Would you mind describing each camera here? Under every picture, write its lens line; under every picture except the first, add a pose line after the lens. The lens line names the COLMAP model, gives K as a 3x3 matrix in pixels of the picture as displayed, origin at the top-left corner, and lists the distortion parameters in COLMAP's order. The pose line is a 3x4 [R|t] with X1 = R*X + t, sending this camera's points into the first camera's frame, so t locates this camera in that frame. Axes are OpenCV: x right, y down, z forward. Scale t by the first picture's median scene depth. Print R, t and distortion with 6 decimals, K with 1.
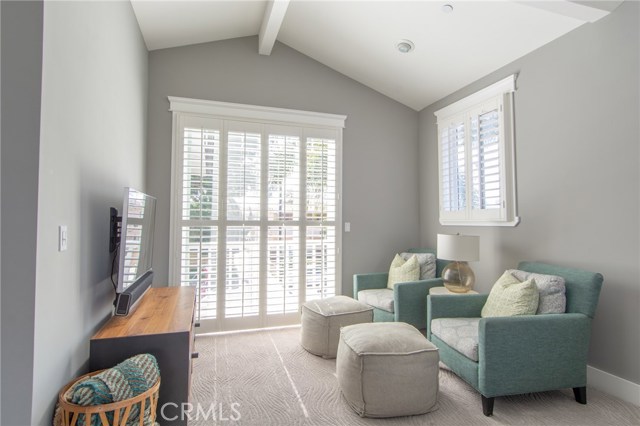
lens RADIAL K [[341.9, 0, 320.0], [0, 341.9, 213.0], [0, 0, 1]] dist [0.001314, -0.000069]
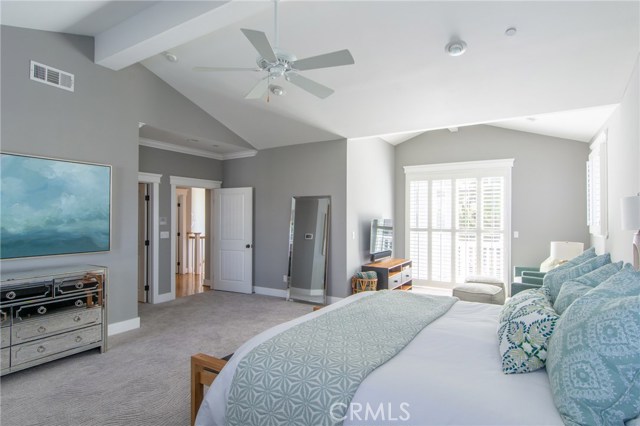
lens RADIAL K [[341.9, 0, 320.0], [0, 341.9, 213.0], [0, 0, 1]] dist [0.001314, -0.000069]
pose [[0.670607, -0.019824, -0.741548, 0.700787], [0.003707, 0.999720, -0.023374, -0.022712], [0.741804, 0.012925, 0.670493, -0.694978]]
